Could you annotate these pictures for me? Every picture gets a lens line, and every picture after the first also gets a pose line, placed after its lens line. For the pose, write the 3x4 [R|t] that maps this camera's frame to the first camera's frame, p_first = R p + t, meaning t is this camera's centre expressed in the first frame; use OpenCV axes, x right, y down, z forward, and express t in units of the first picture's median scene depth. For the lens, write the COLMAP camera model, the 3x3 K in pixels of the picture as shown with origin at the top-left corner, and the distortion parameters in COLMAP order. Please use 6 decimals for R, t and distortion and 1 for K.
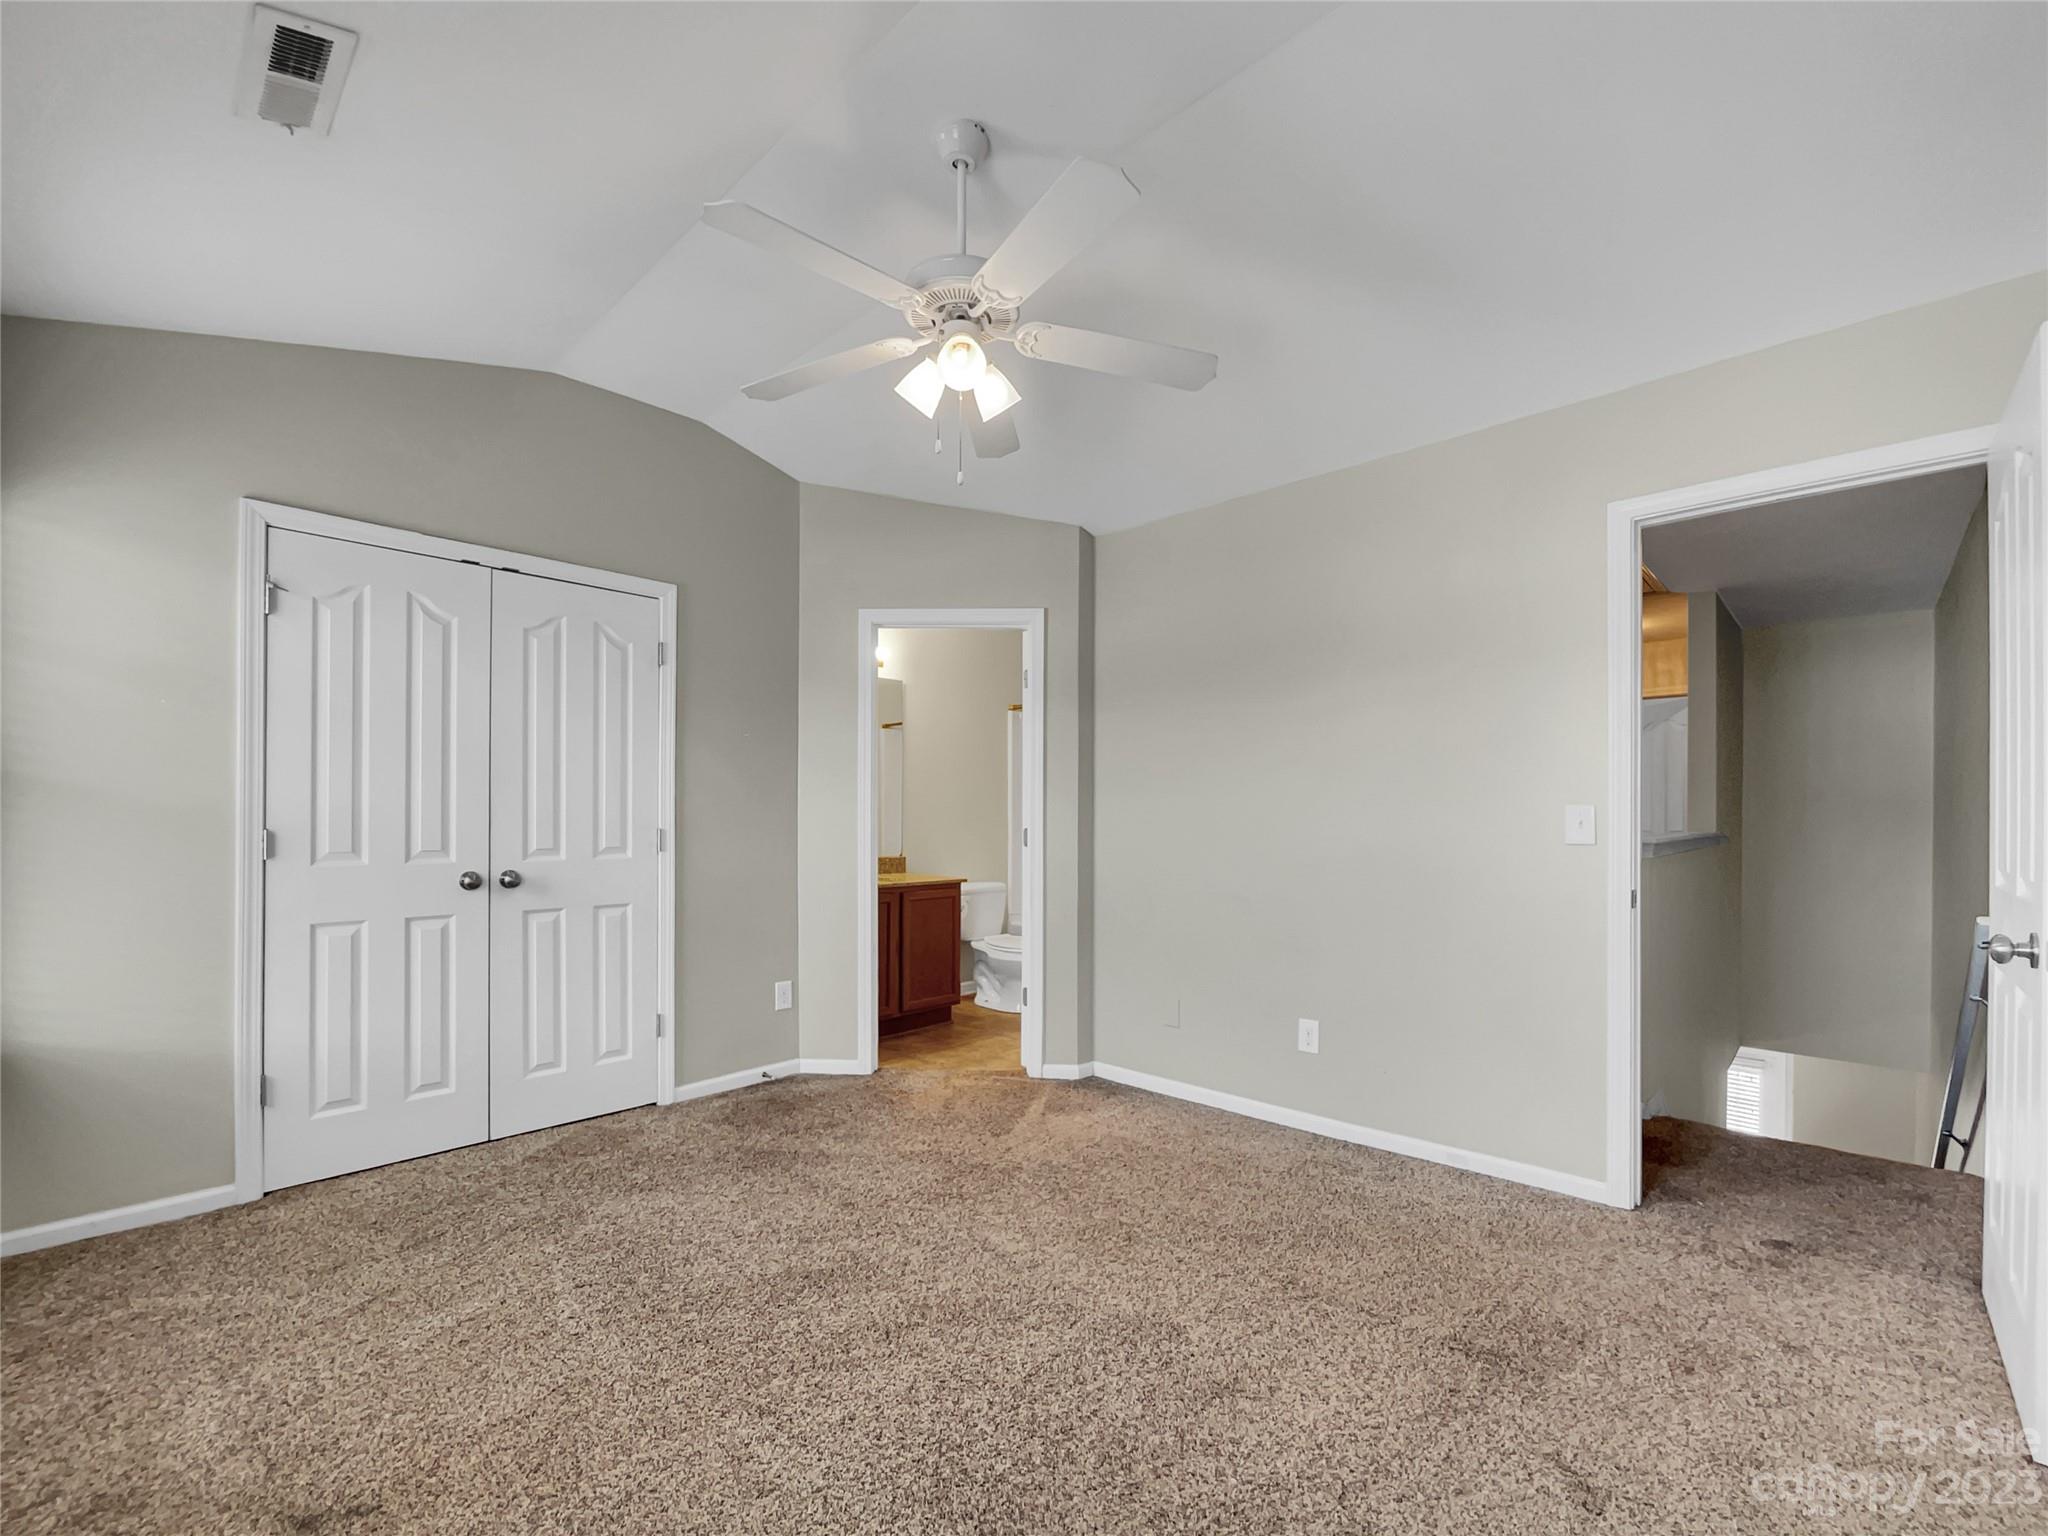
lens RADIAL K [[871.3, 0, 1023.2], [0, 871.3, 818.1], [0, 0, 1]] dist [0.000133, -0.000166]
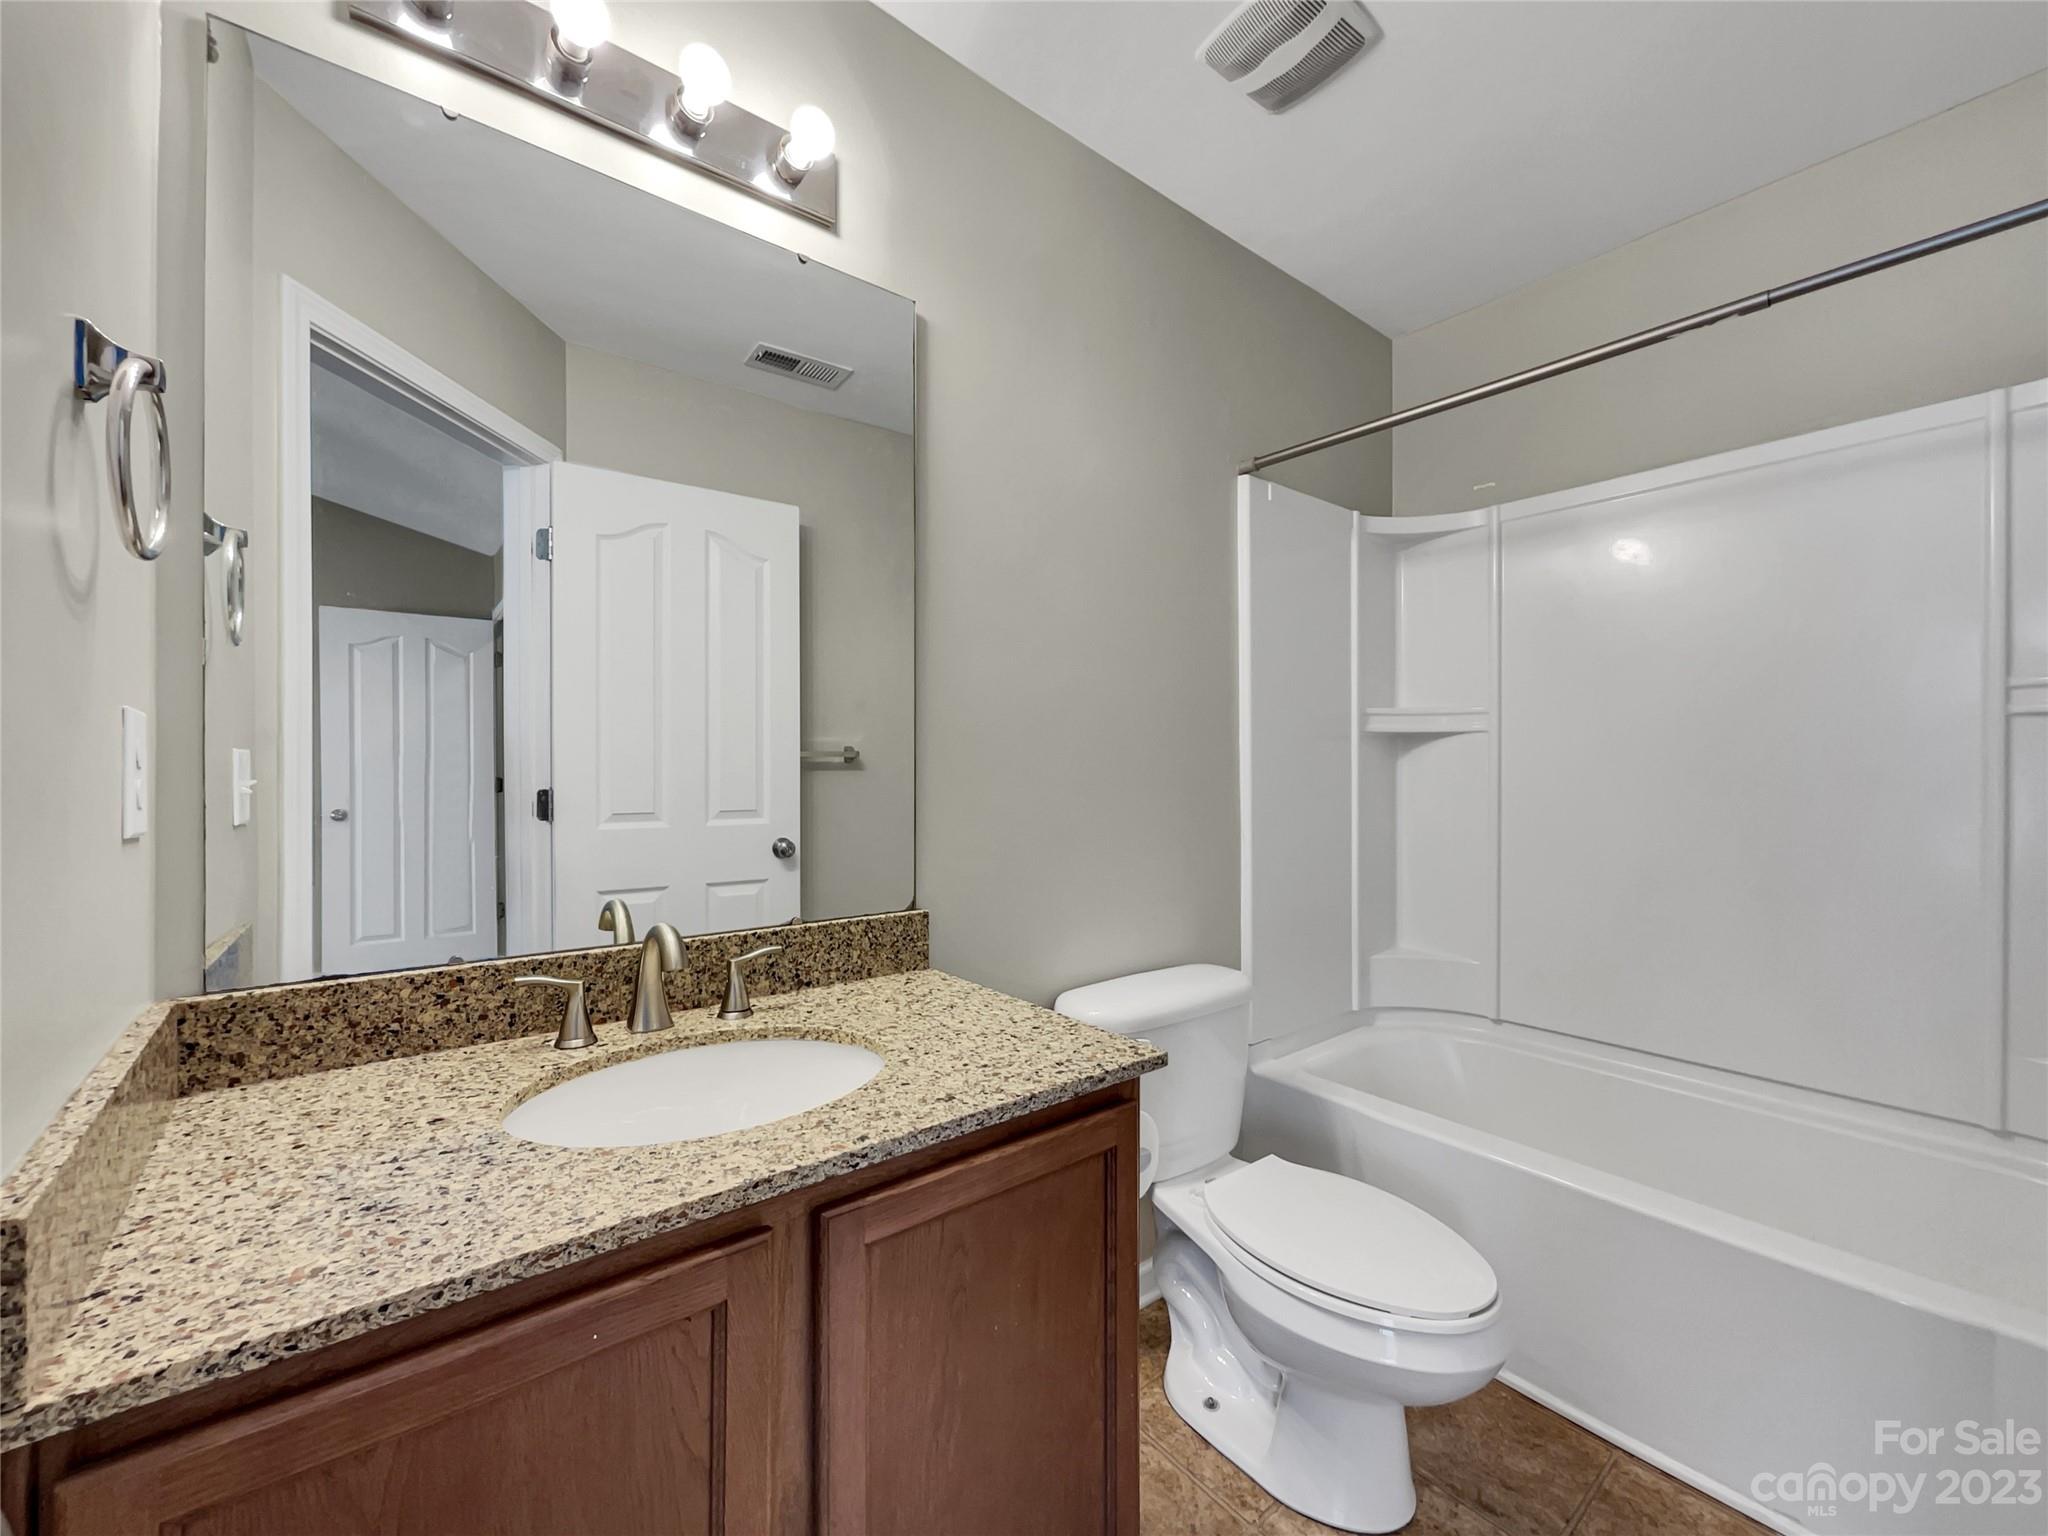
lens RADIAL K [[835.6, 0, 1020.3], [0, 835.6, 791.1], [0, 0, 1]] dist [0.001783, 0.003769]
pose [[0.990131, 0.000528, -0.140144, -0.102017], [0.001511, 0.999894, 0.014449, 0.001254], [0.140137, -0.014518, 0.990026, 1.125351]]
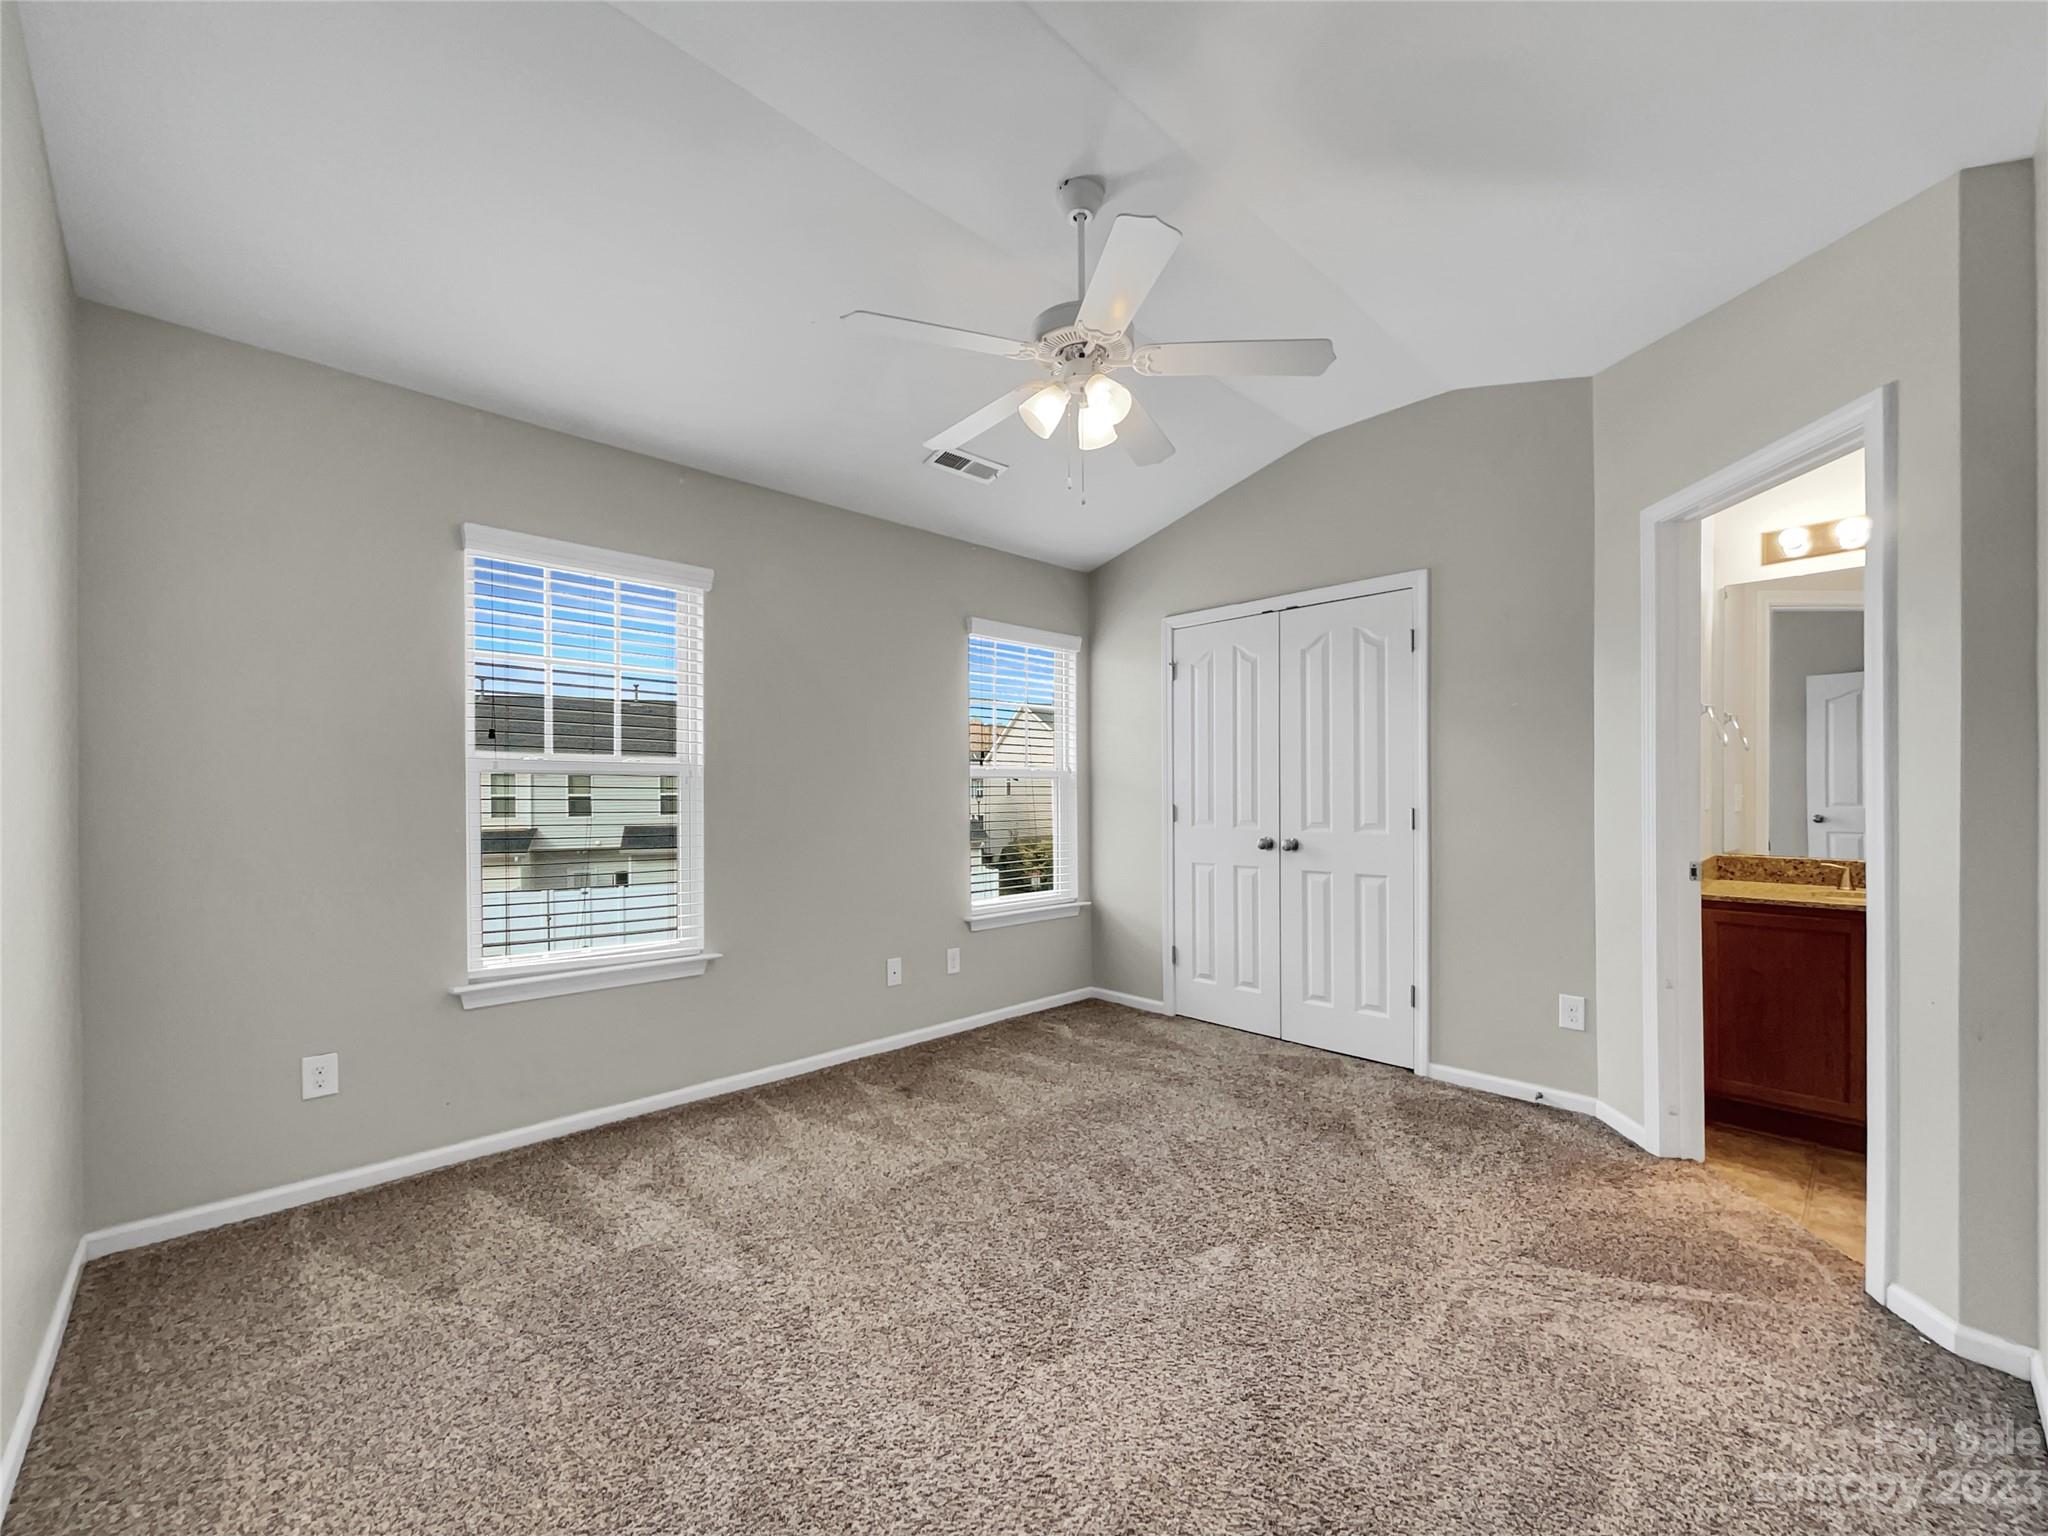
lens RADIAL K [[835.6, 0, 1020.3], [0, 835.6, 791.1], [0, 0, 1]] dist [0.001783, 0.003769]
pose [[-0.046565, -0.005648, -0.998899, 0.611998], [0.006079, 0.999964, -0.005938, -0.004580], [0.998897, -0.006349, -0.046529, 0.584043]]
